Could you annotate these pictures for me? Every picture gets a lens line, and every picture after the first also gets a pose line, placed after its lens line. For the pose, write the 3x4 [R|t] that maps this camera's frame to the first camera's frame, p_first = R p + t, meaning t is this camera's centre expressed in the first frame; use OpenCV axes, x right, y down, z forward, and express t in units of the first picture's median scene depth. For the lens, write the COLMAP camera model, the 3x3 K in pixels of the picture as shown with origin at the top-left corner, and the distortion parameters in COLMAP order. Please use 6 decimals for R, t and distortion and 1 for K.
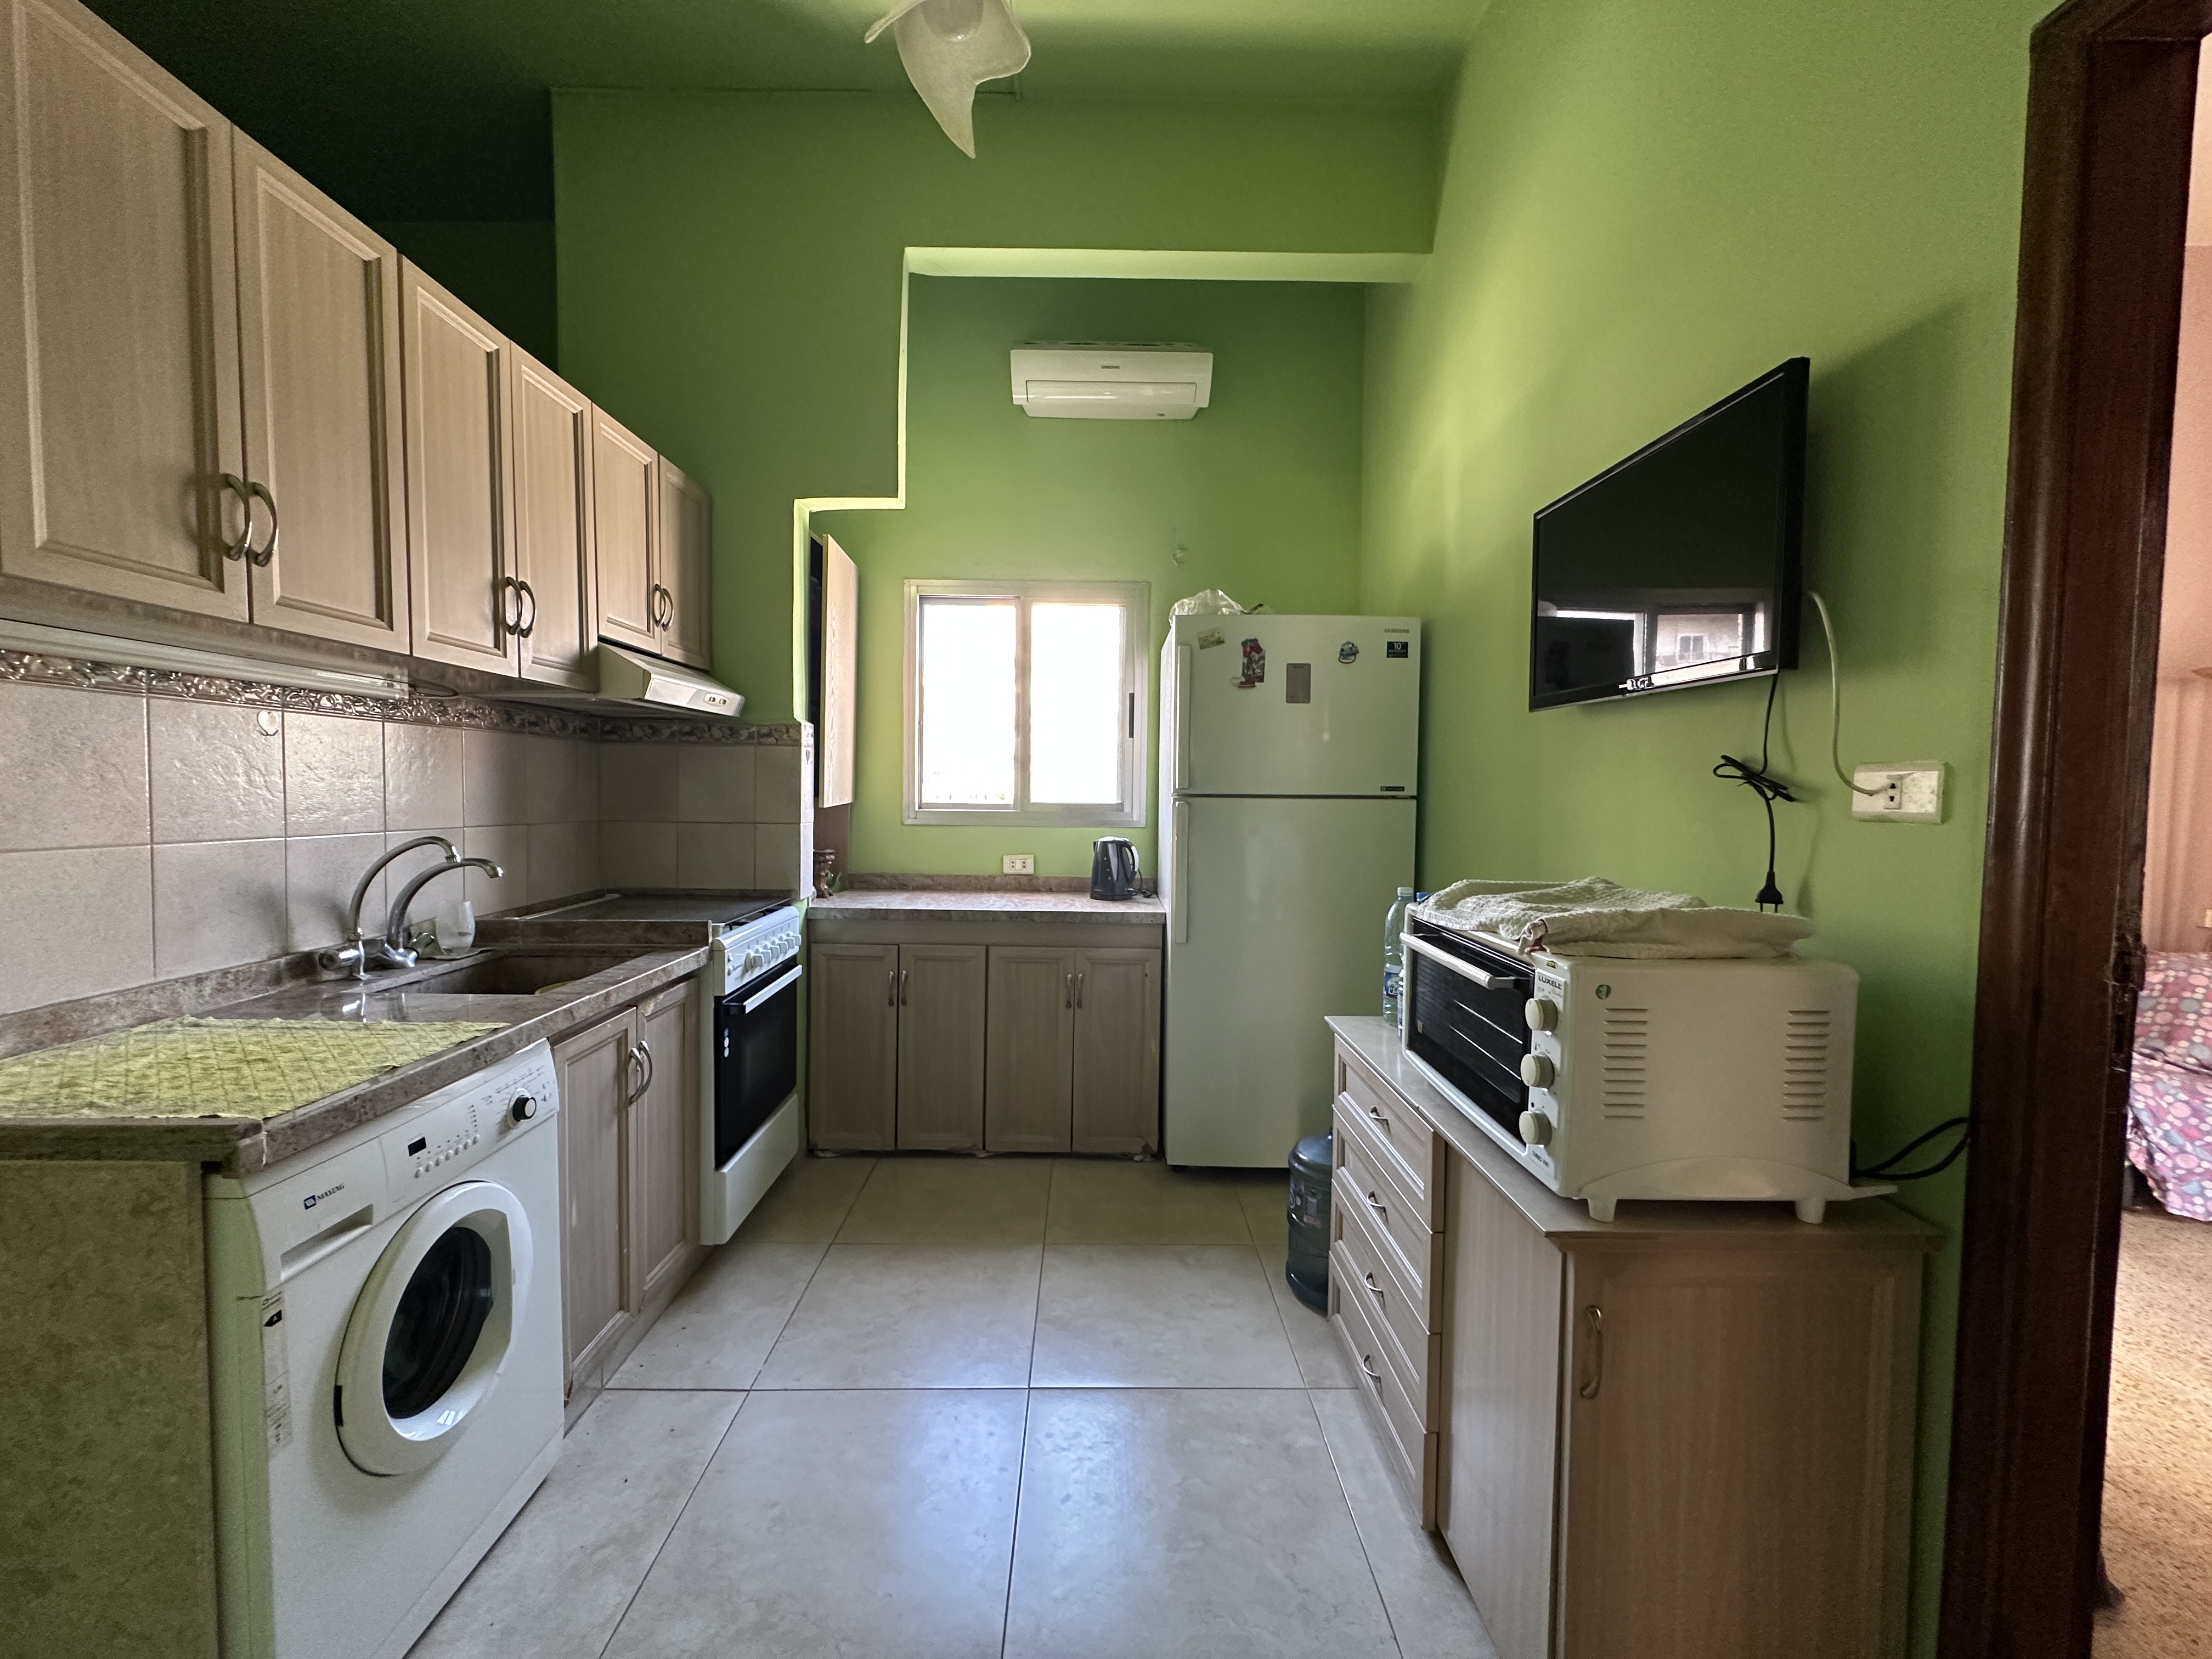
lens RADIAL K [[883.0, 0, 1099.0], [0, 883.0, 826.8], [0, 0, 1]] dist [-0.004285, 0.001650]
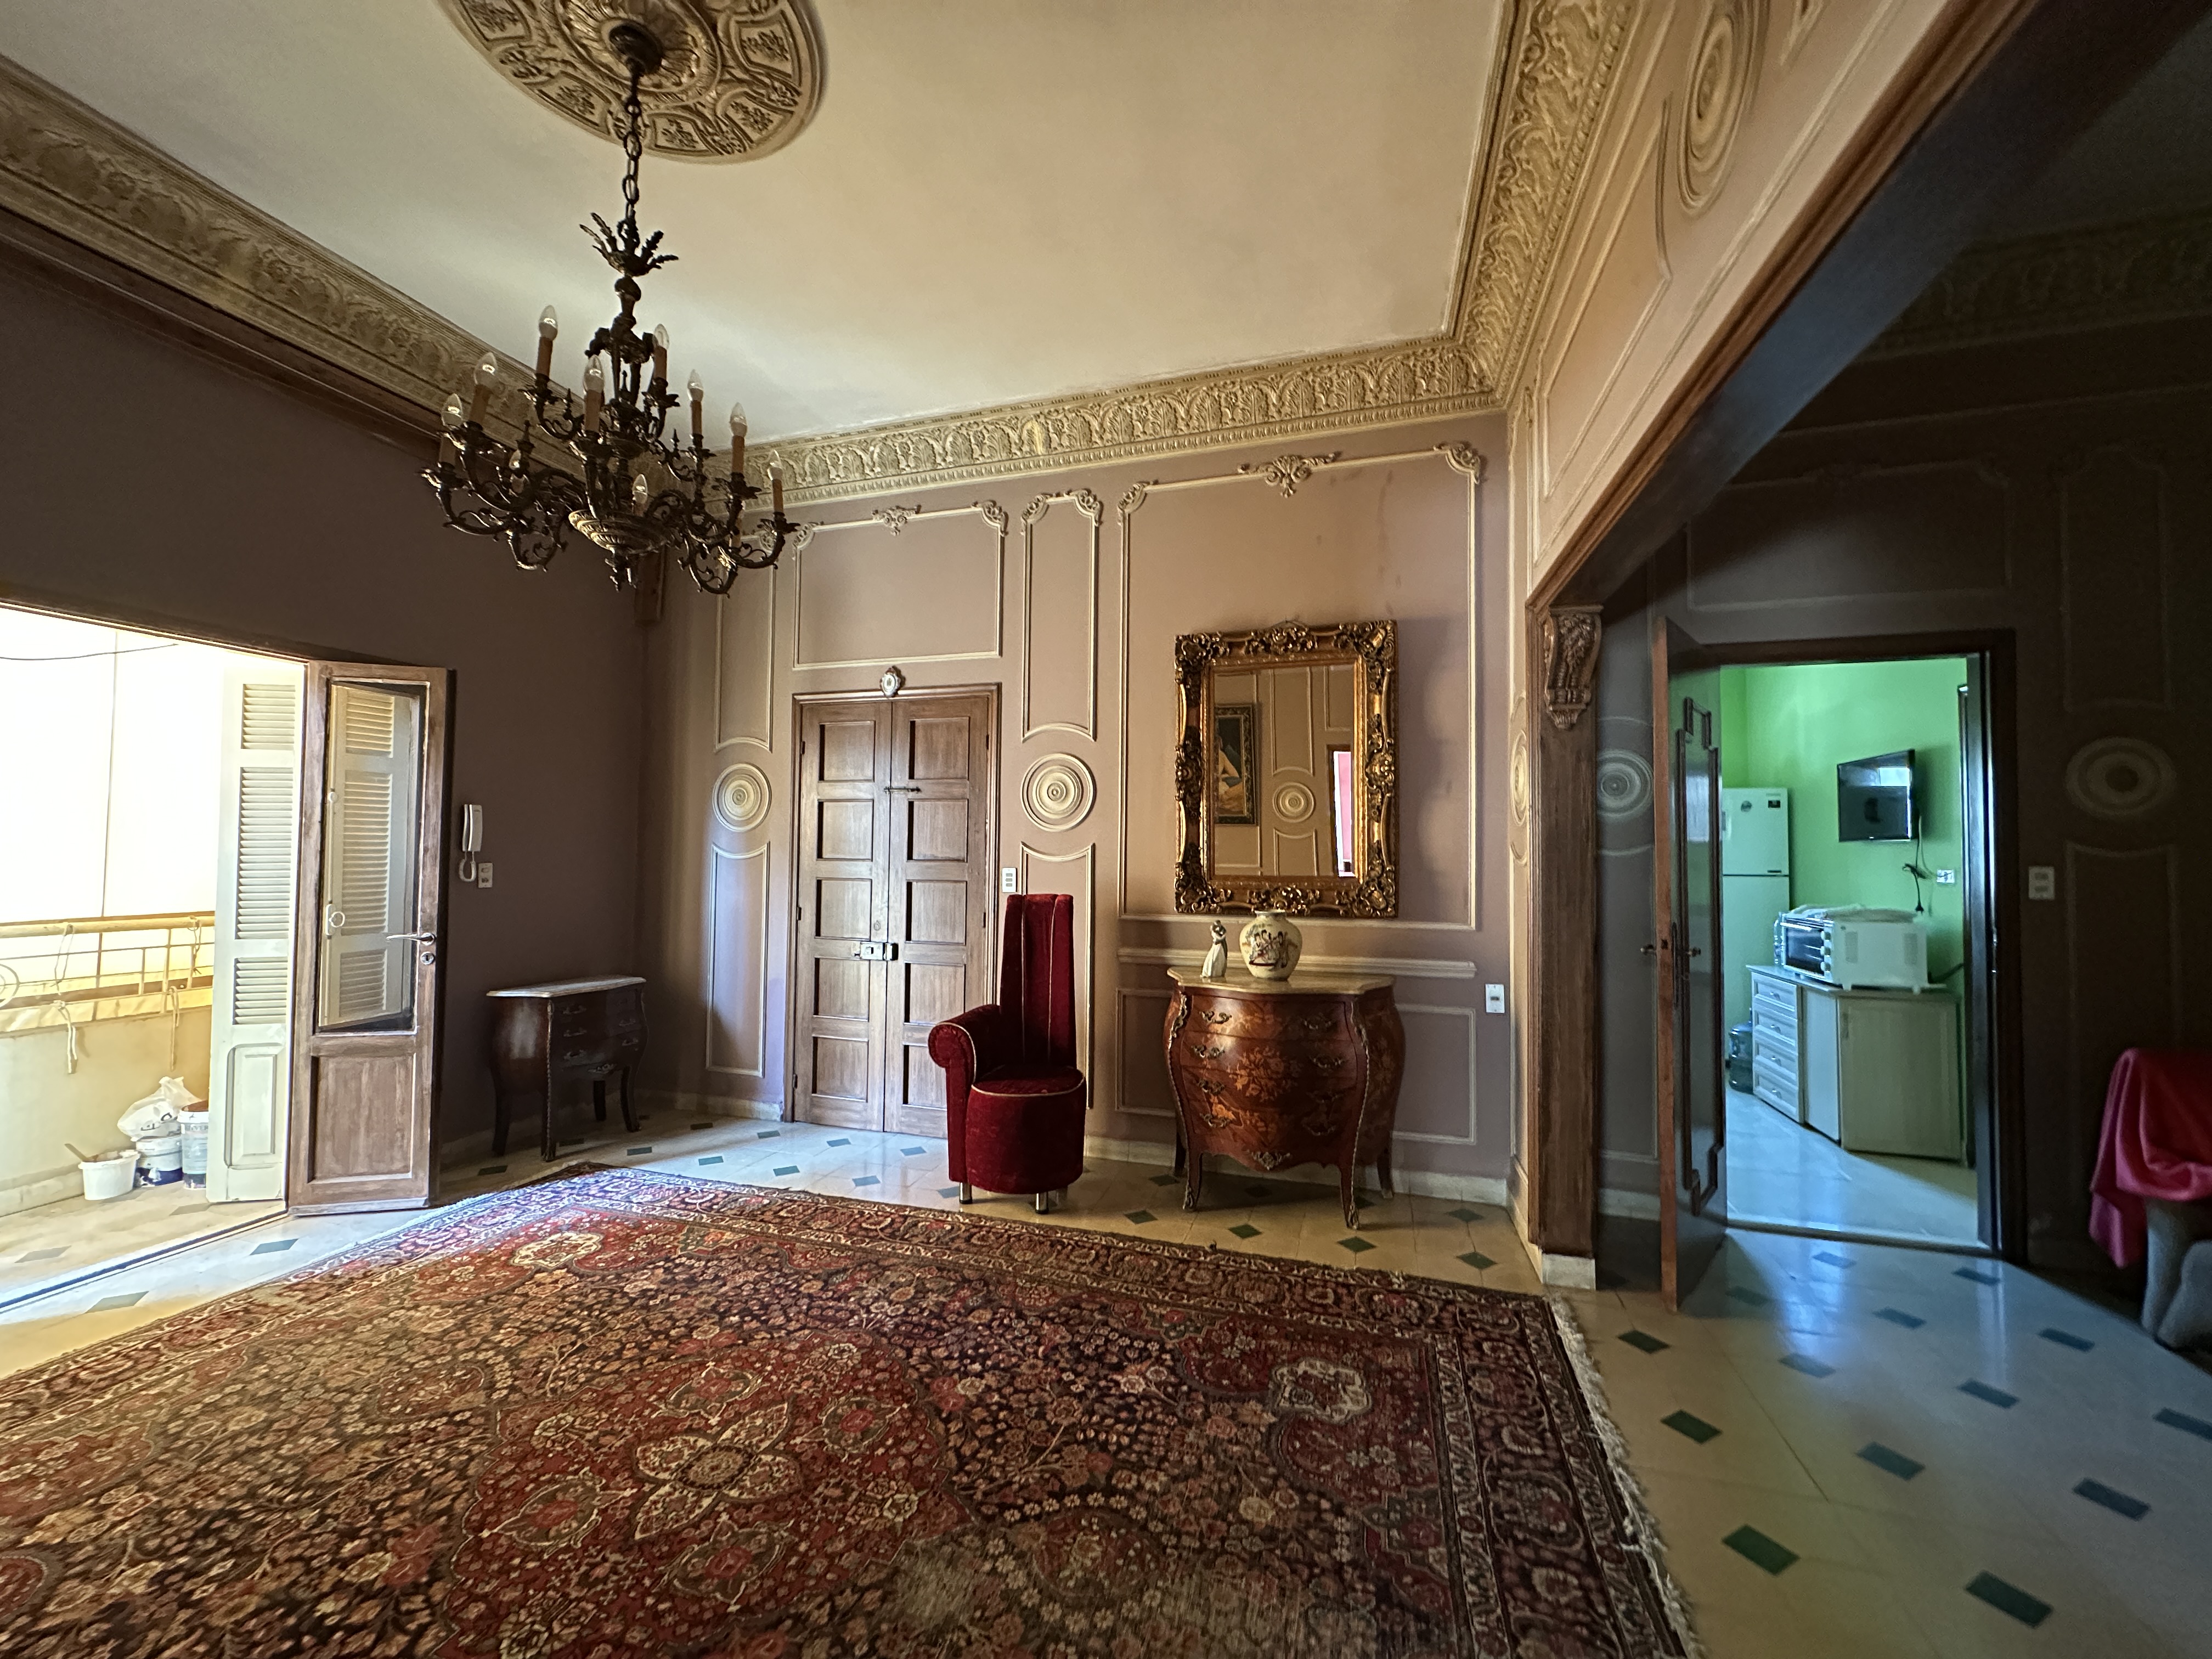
lens RADIAL K [[883.0, 0, 1103.0], [0, 883.0, 827.5], [0, 0, 1]] dist [-0.004285, 0.001650]
pose [[0.946940, -0.012923, -0.321149, -1.224495], [-0.012995, 0.996835, -0.078431, 0.090909], [0.321146, 0.078442, 0.943775, -3.633651]]
